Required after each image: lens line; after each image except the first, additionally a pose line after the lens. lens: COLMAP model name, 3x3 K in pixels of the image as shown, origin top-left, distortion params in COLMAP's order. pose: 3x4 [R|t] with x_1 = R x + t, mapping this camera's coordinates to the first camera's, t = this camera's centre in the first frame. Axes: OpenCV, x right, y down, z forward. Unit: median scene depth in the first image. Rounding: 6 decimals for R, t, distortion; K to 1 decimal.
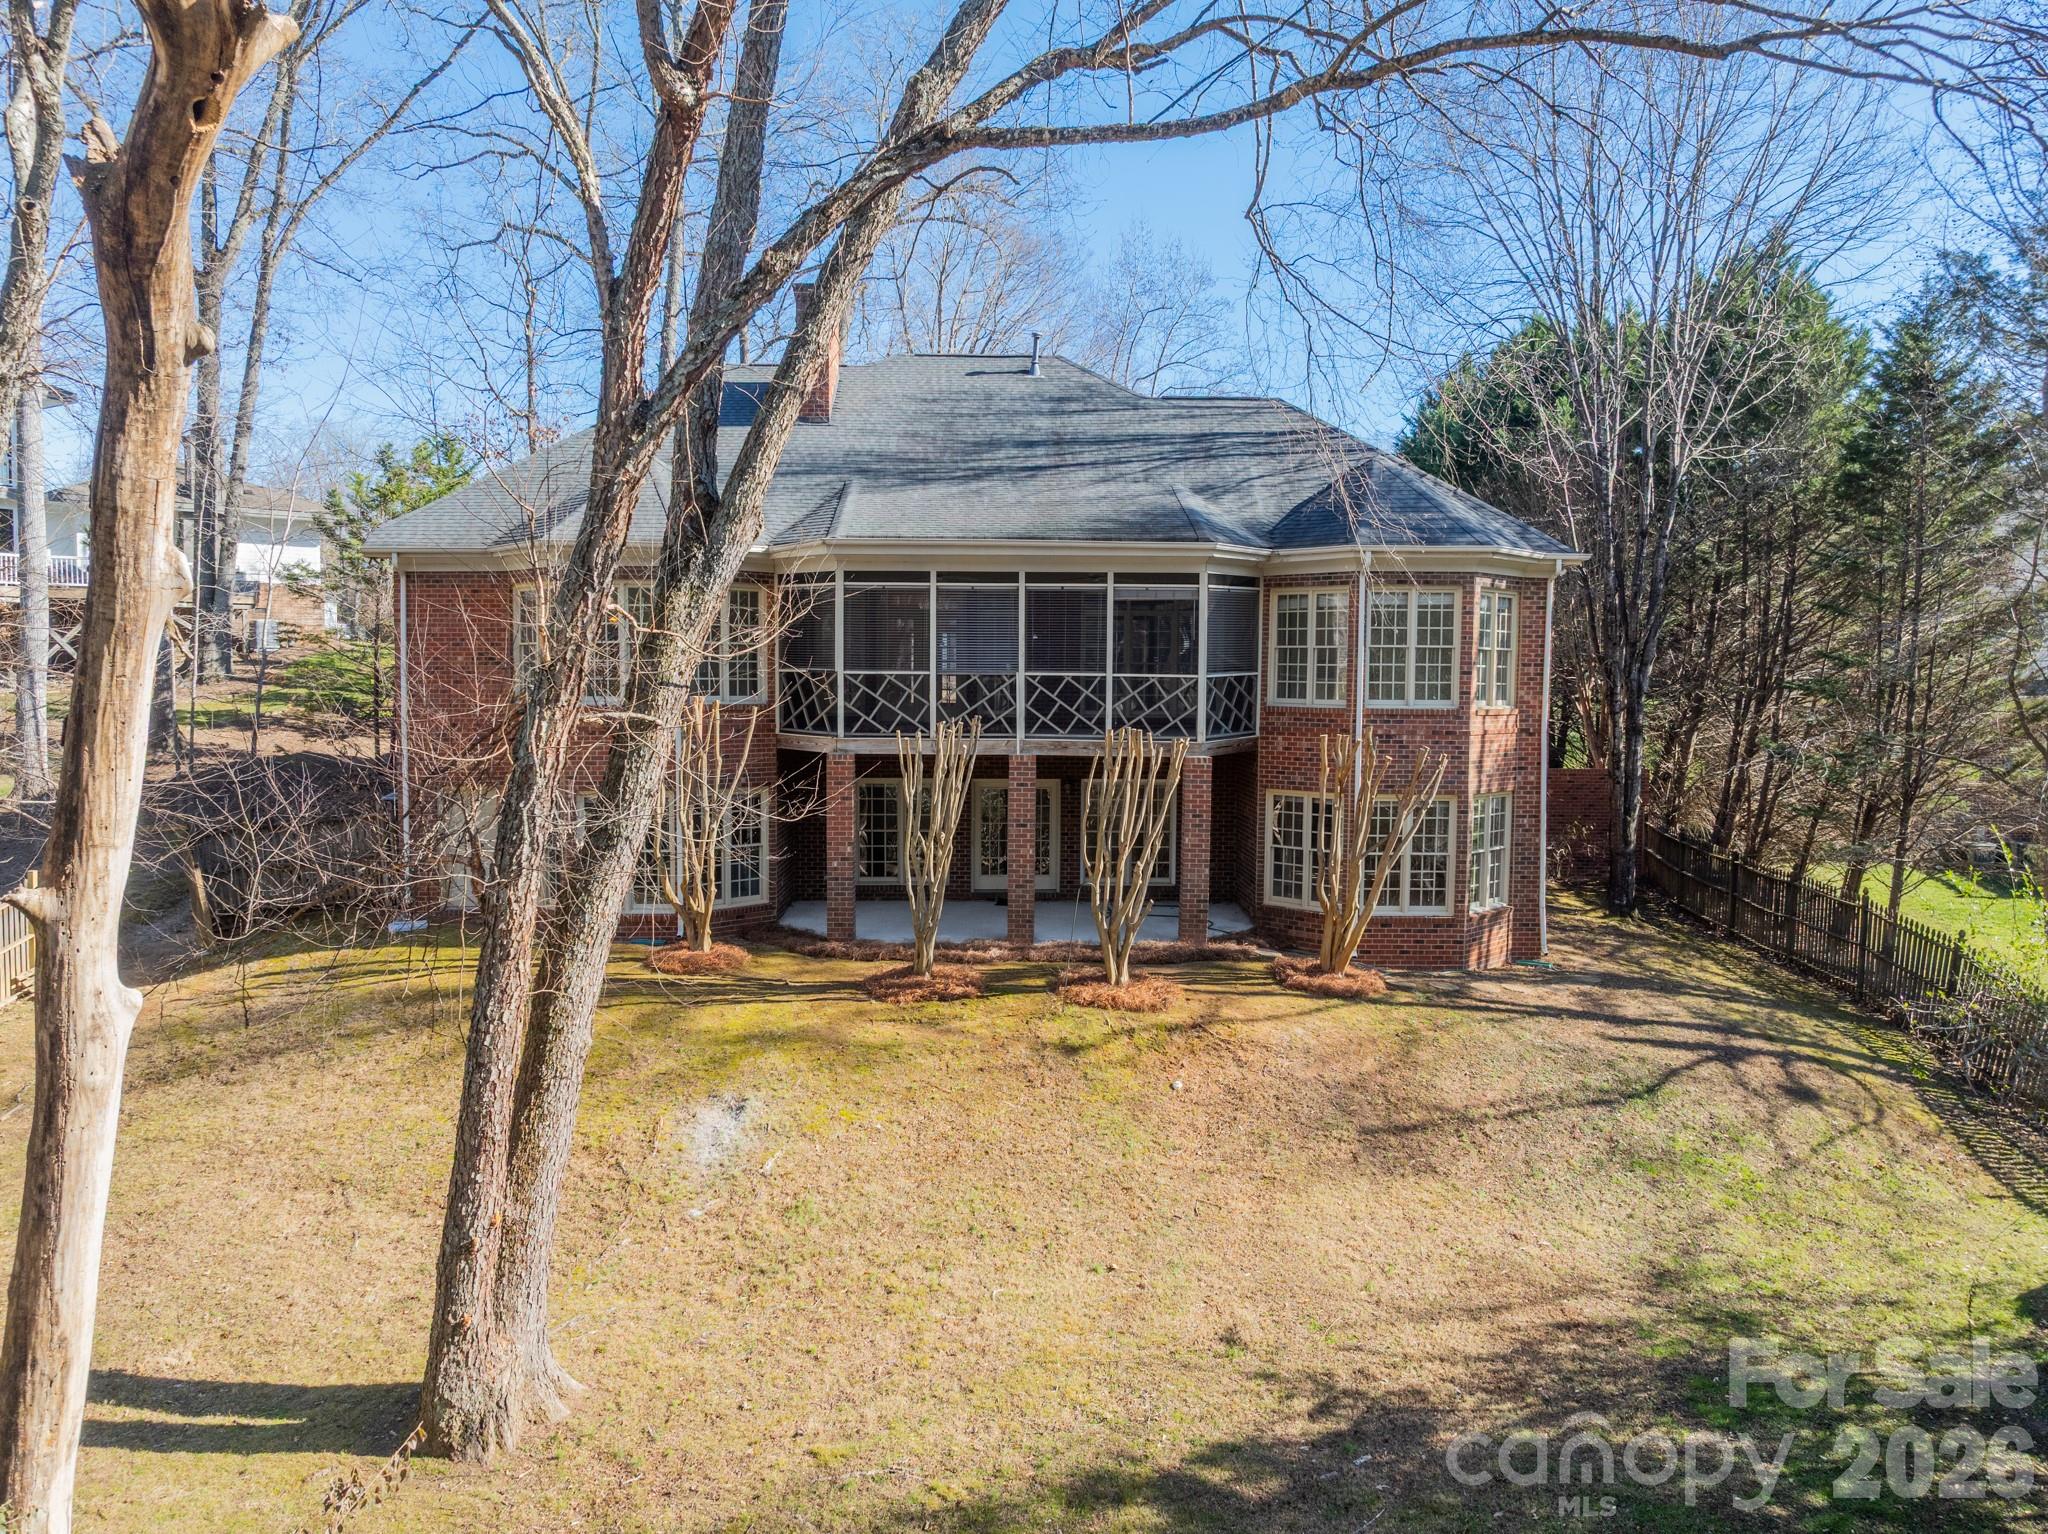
lens RADIAL K [[1431.6, 0, 1025.2], [0, 1431.6, 767.1], [0, 0, 1]] dist [-0.048983, 0.020396]
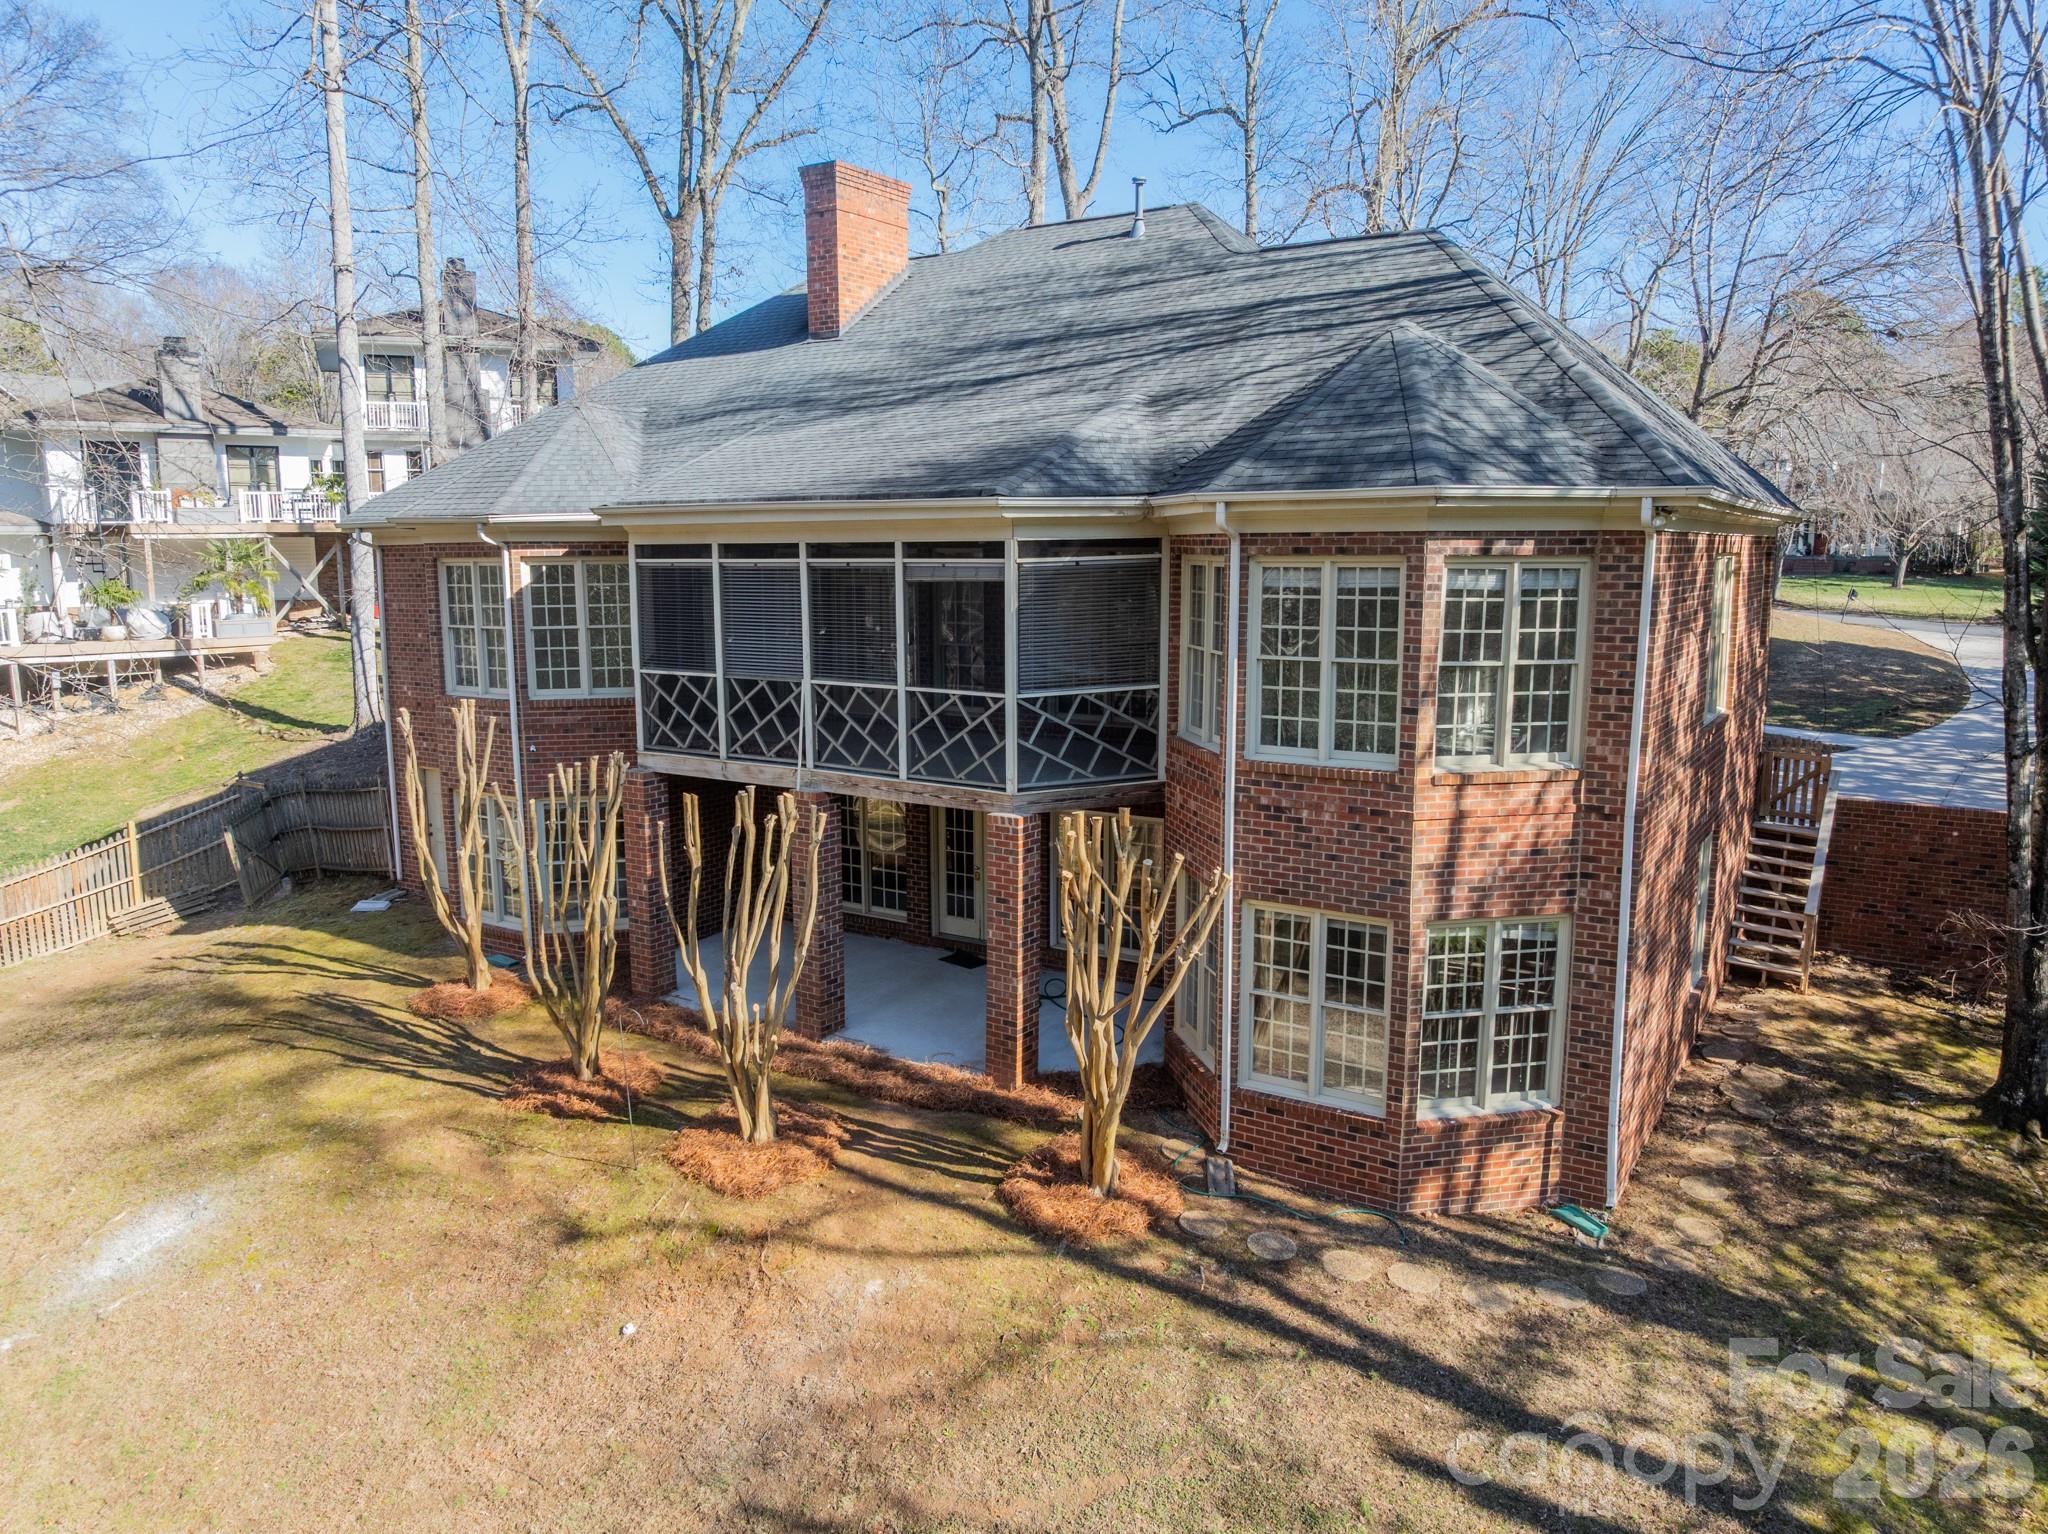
lens RADIAL K [[1431.6, 0, 1030.9], [0, 1431.6, 757.2], [0, 0, 1]] dist [-0.048983, 0.020396]
pose [[0.828849, 0.072182, -0.554796, 0.502675], [-0.023879, 0.995303, 0.093820, -0.097769], [0.558962, -0.064514, 0.826680, 0.449701]]
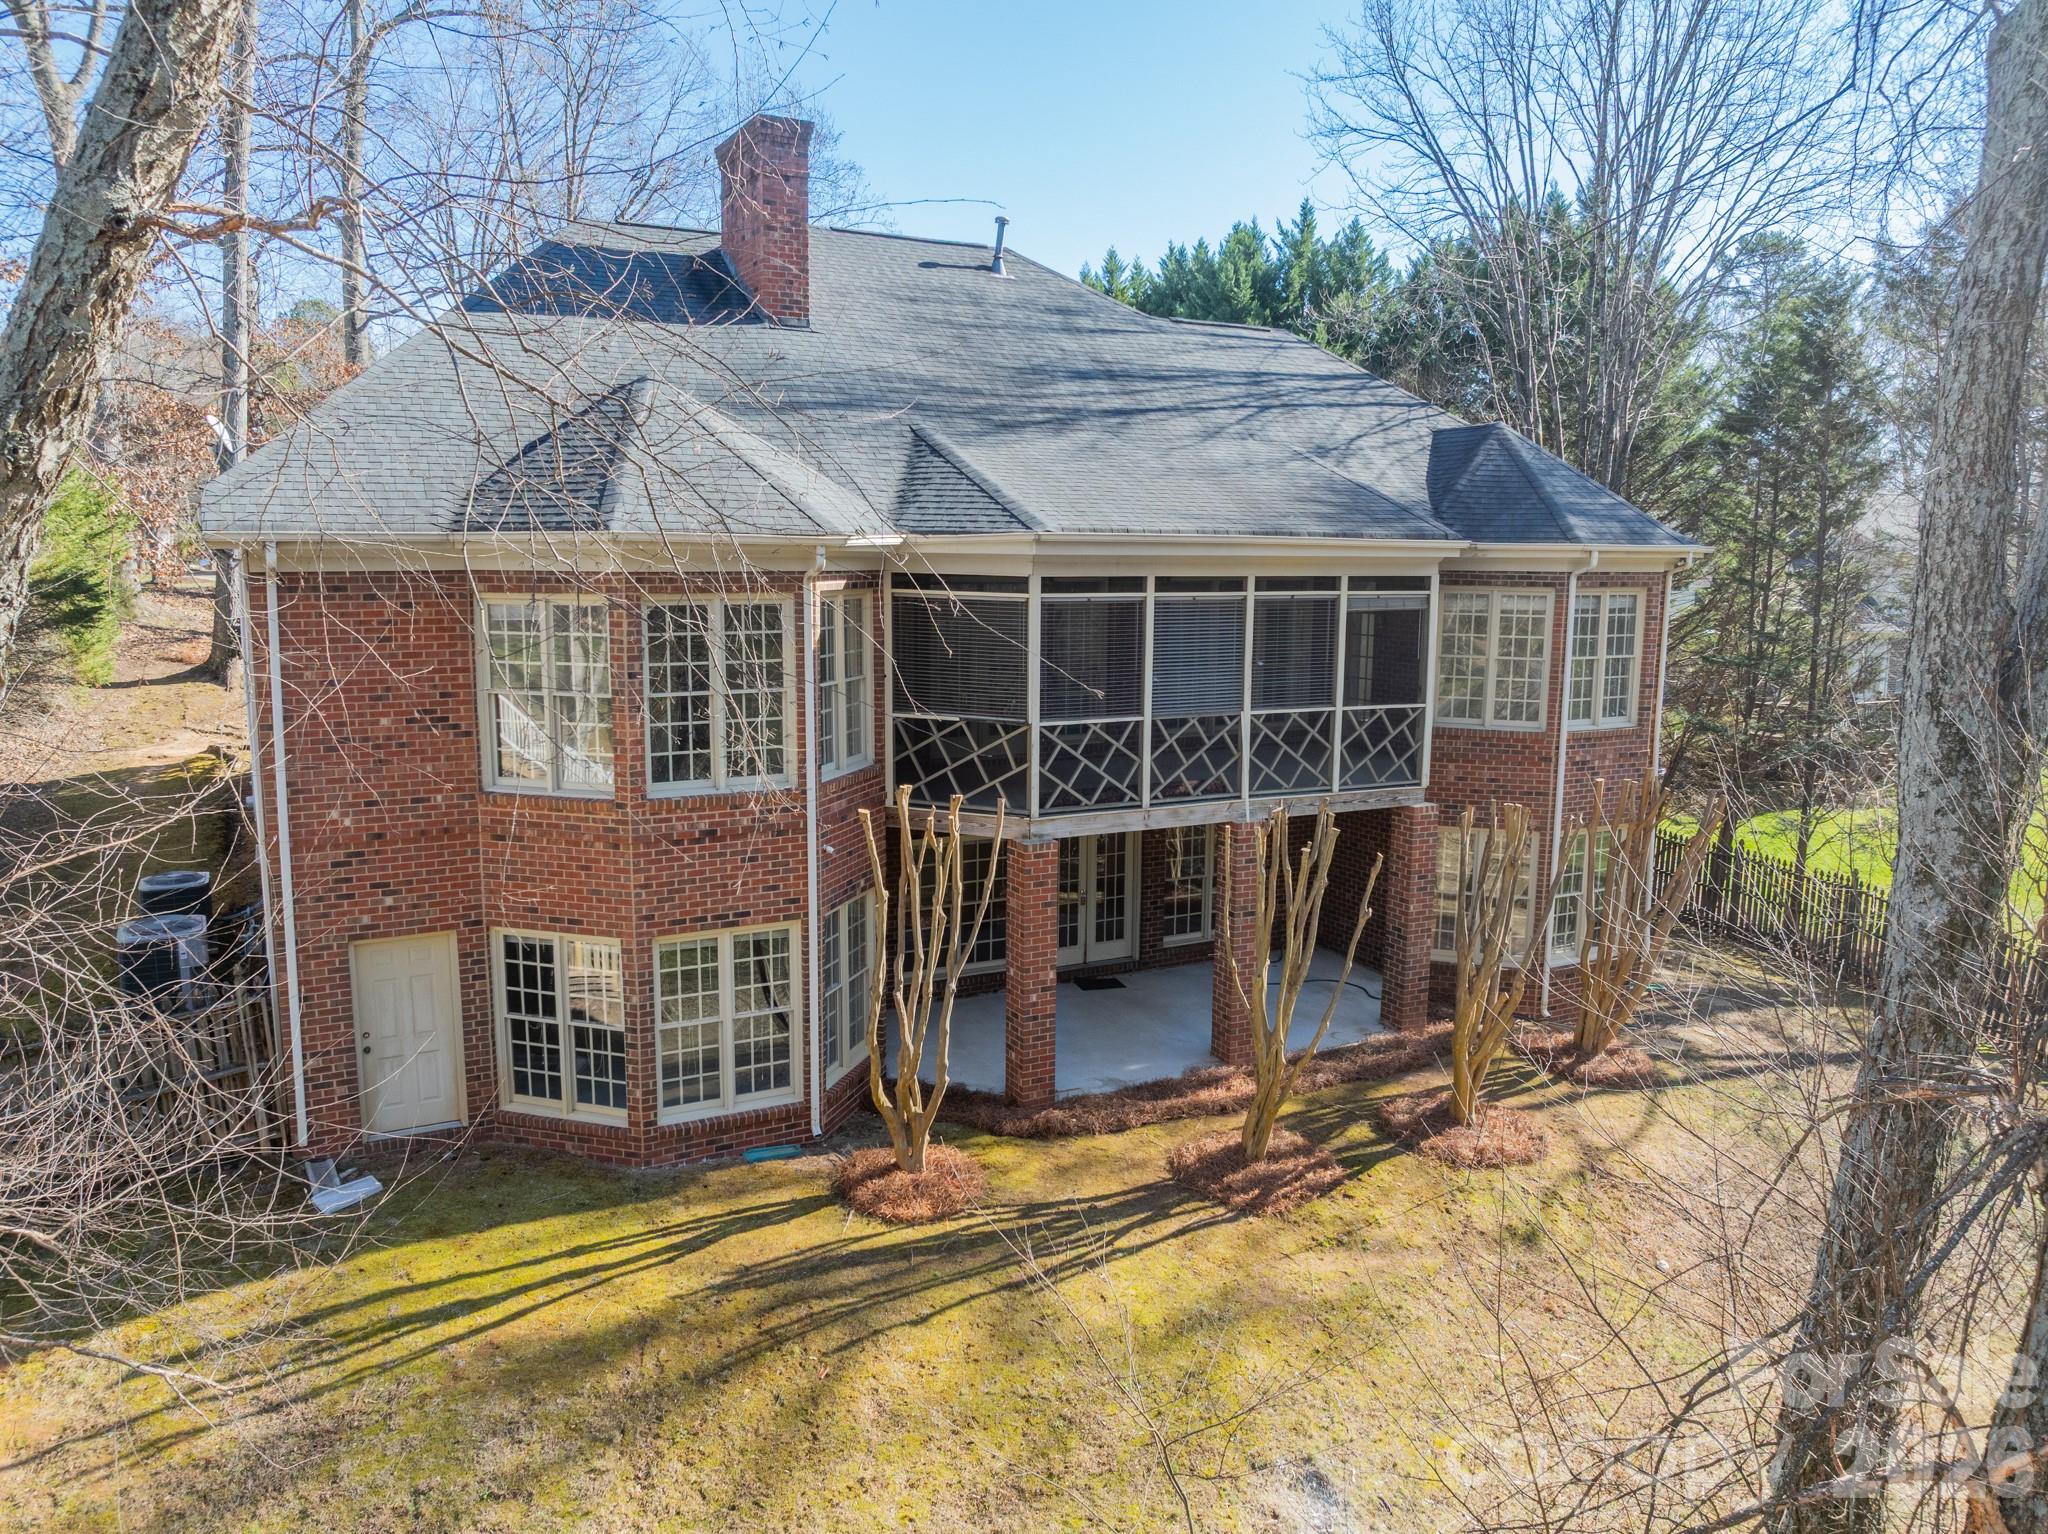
lens RADIAL K [[1431.6, 0, 1028.0], [0, 1431.6, 774.3], [0, 0, 1]] dist [-0.048983, 0.020396]
pose [[0.894346, -0.068607, 0.442085, -0.434854], [0.024981, 0.994288, 0.103766, -0.113171], [-0.446679, -0.081759, 0.890951, 0.381142]]
